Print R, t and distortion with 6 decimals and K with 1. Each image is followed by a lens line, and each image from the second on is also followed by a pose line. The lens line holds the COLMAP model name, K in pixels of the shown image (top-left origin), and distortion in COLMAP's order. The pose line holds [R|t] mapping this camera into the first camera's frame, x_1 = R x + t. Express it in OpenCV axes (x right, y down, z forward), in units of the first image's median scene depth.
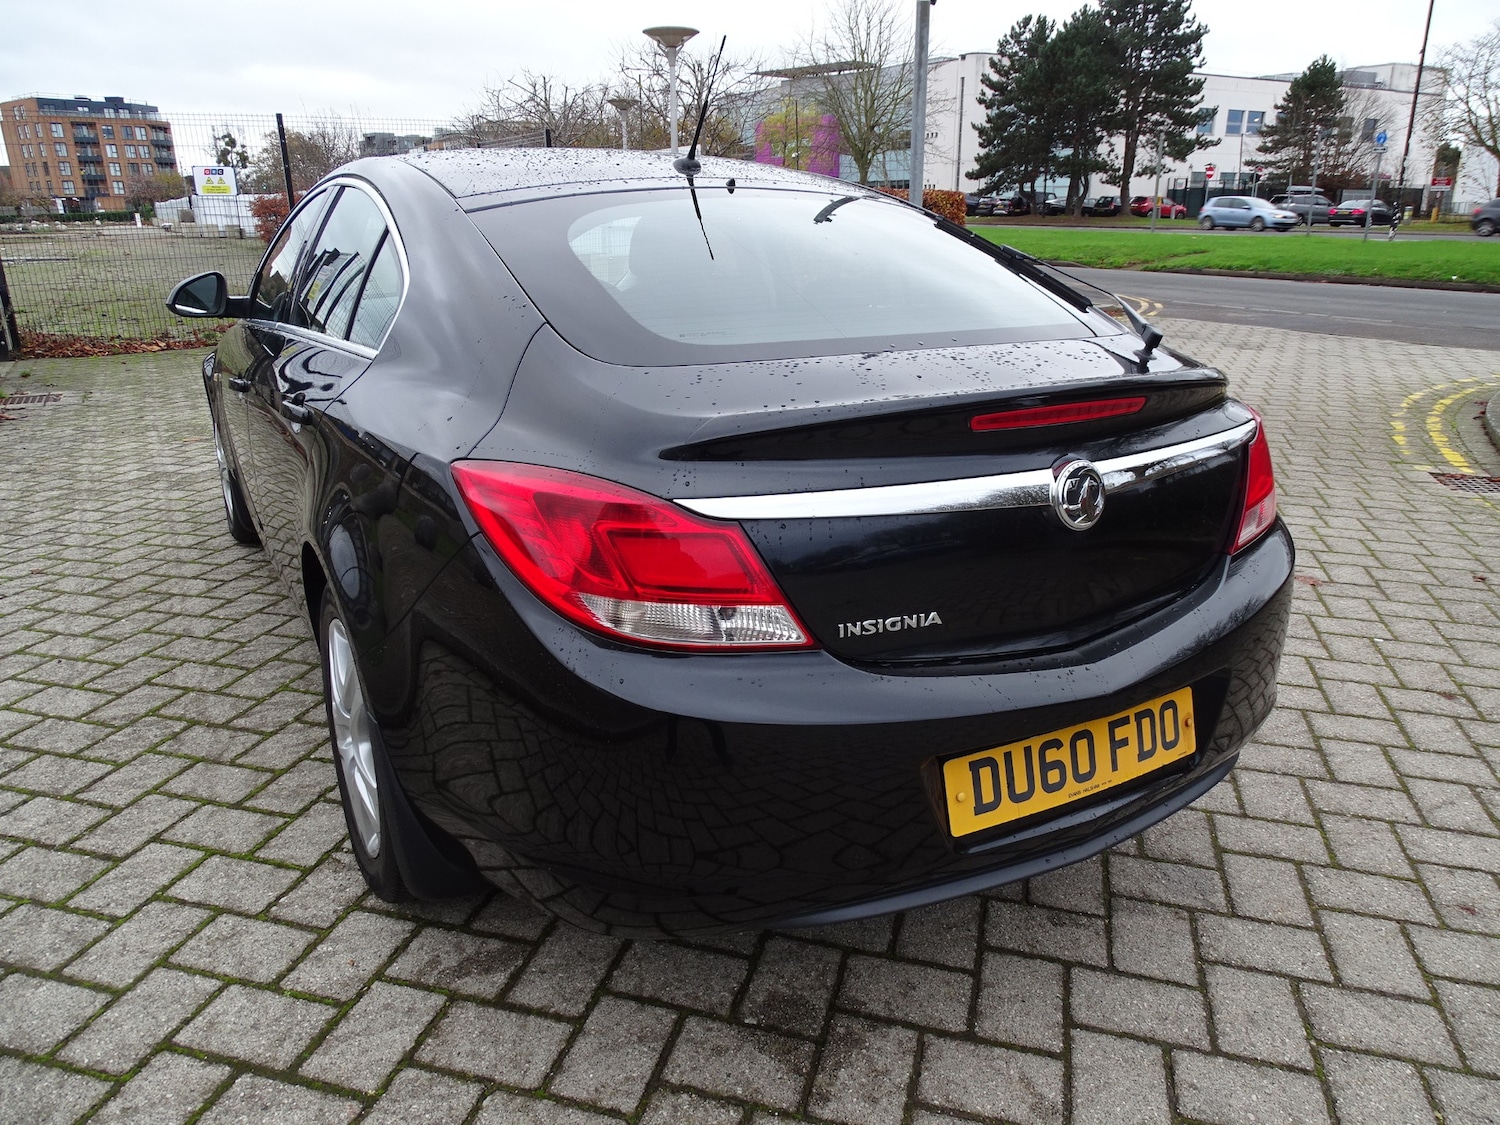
lens RADIAL K [[1082.6, 0, 753.6], [0, 1082.6, 565.7], [0, 0, 1]] dist [-0.001647, 0.002243]
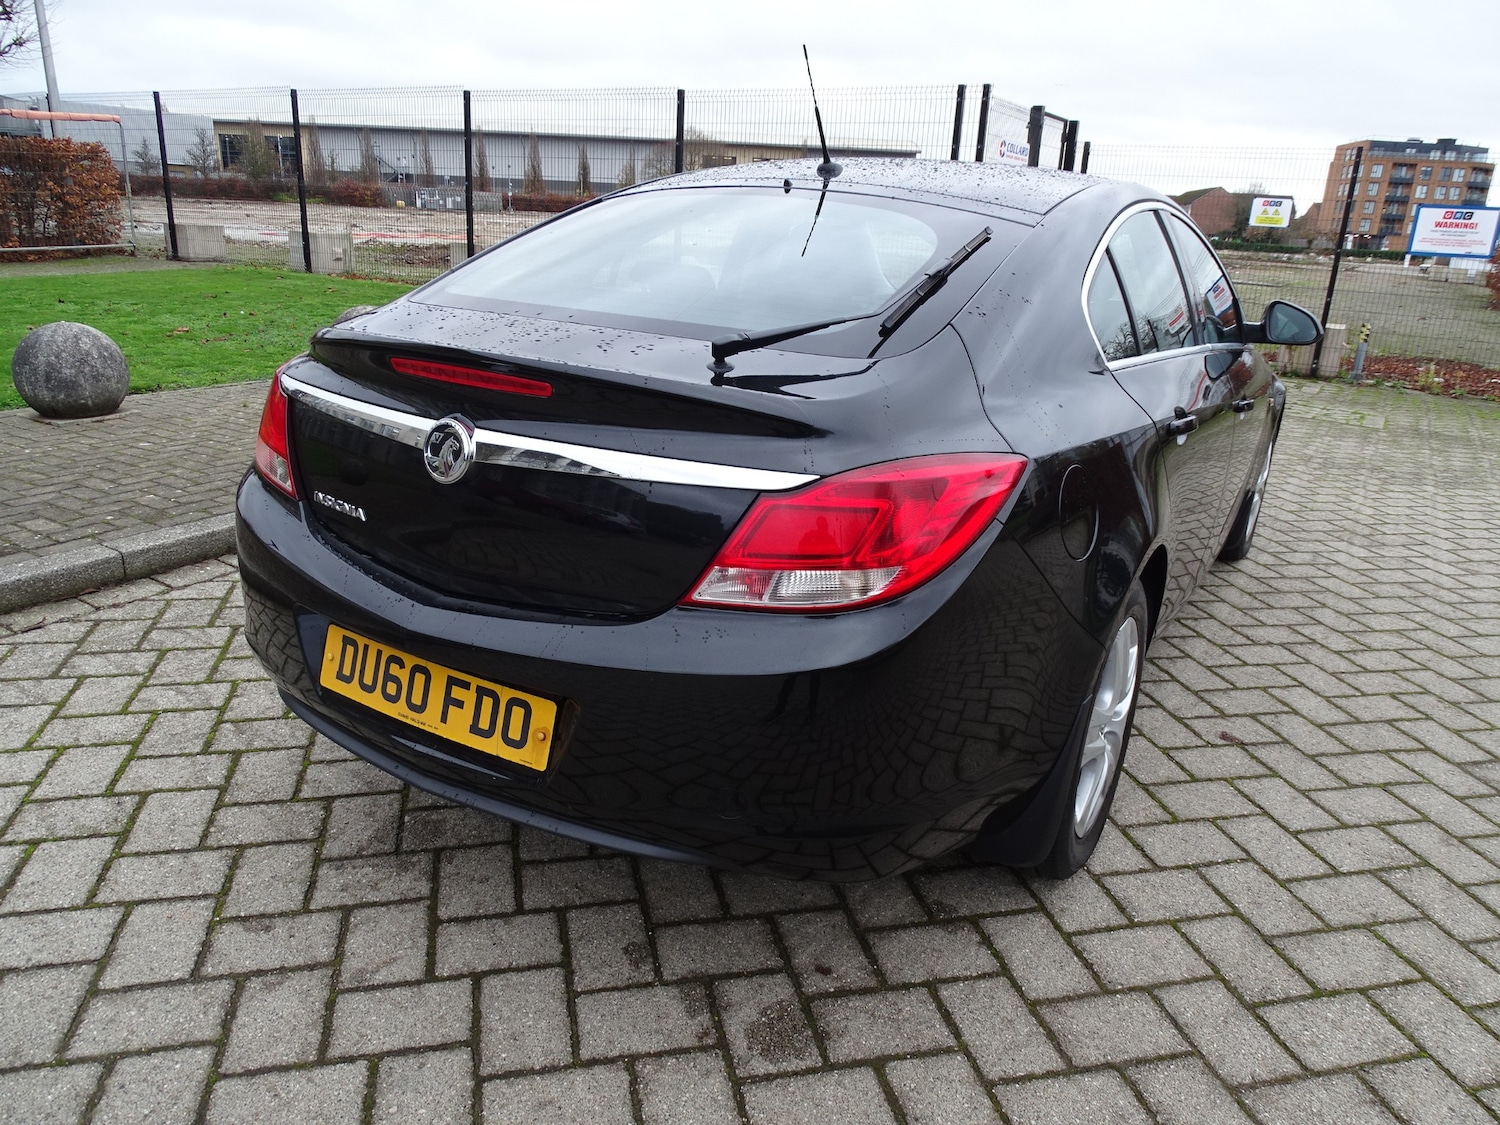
lens RADIAL K [[1074.6, 0, 749.3], [0, 1074.6, 558.8], [0, 0, 1]] dist [0.006007, -0.008127]
pose [[0.483501, 0.301781, -0.821678, 0.824710], [-0.332454, 0.931664, 0.146550, -0.135121], [0.809753, 0.202313, 0.550789, 0.405162]]
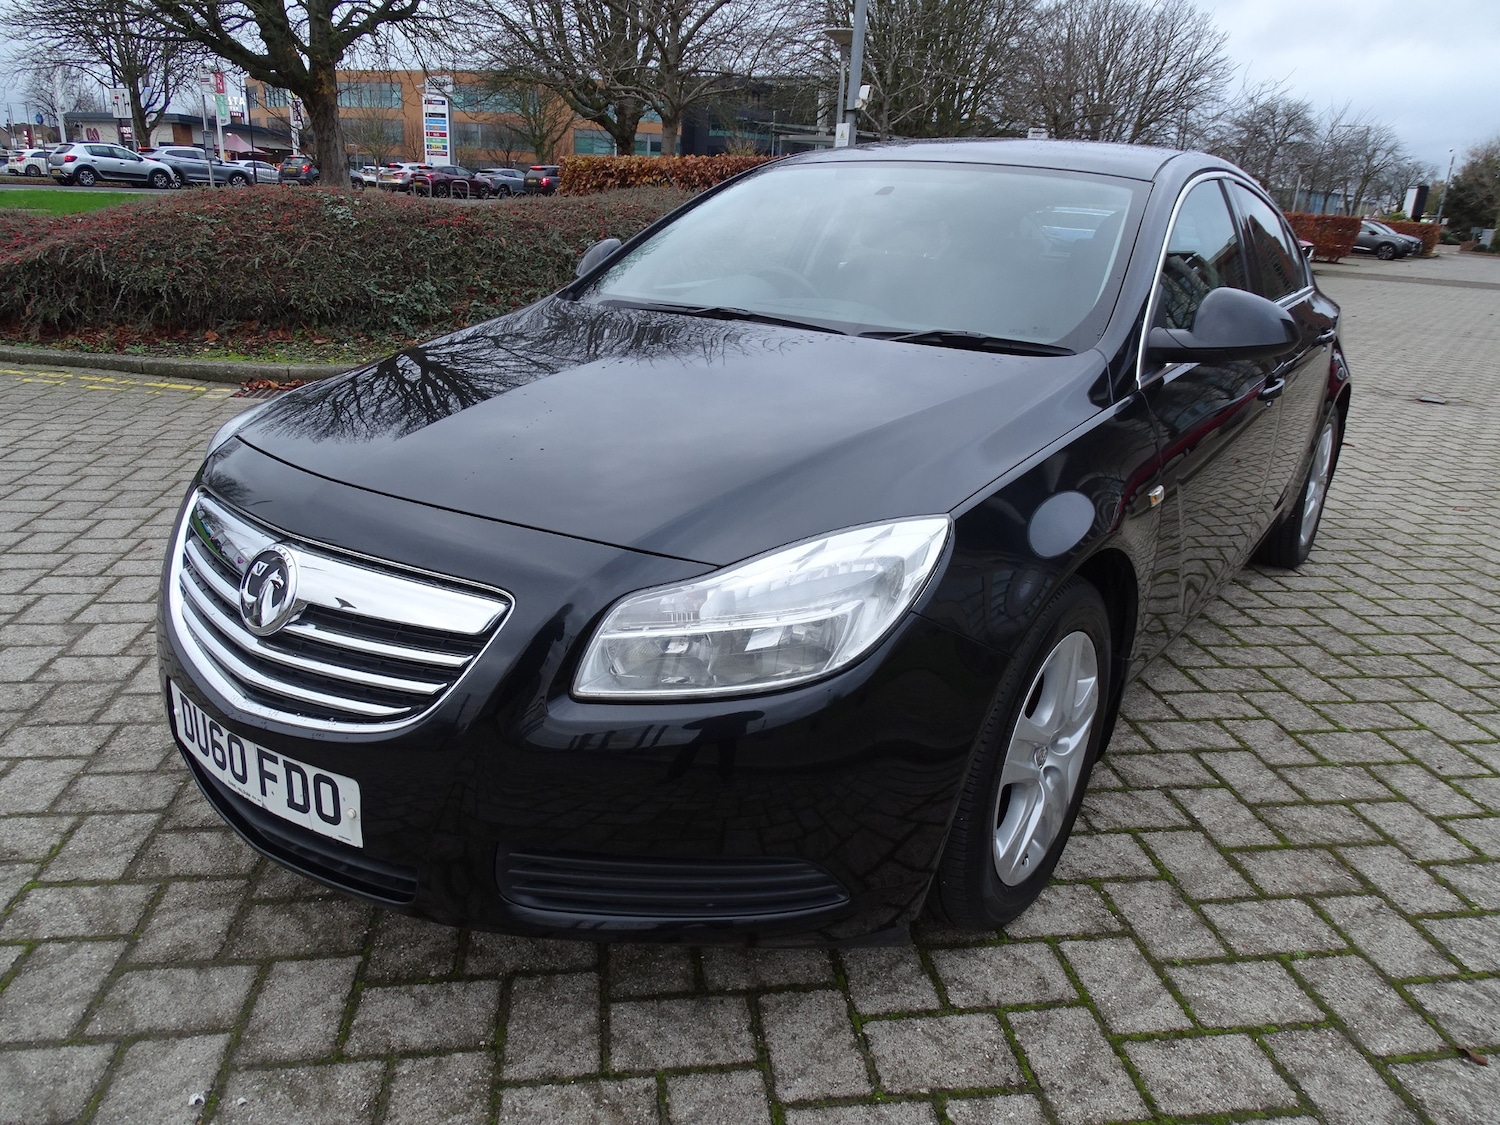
lens RADIAL K [[1086.3, 0, 751.6], [0, 1086.3, 564.3], [0, 0, 1]] dist [-0.001300, 0.001006]
pose [[-0.419275, -0.312349, 0.852436, -1.354897], [0.236938, 0.868762, 0.434871, -0.660006], [-0.876395, 0.384305, -0.290242, 2.061044]]
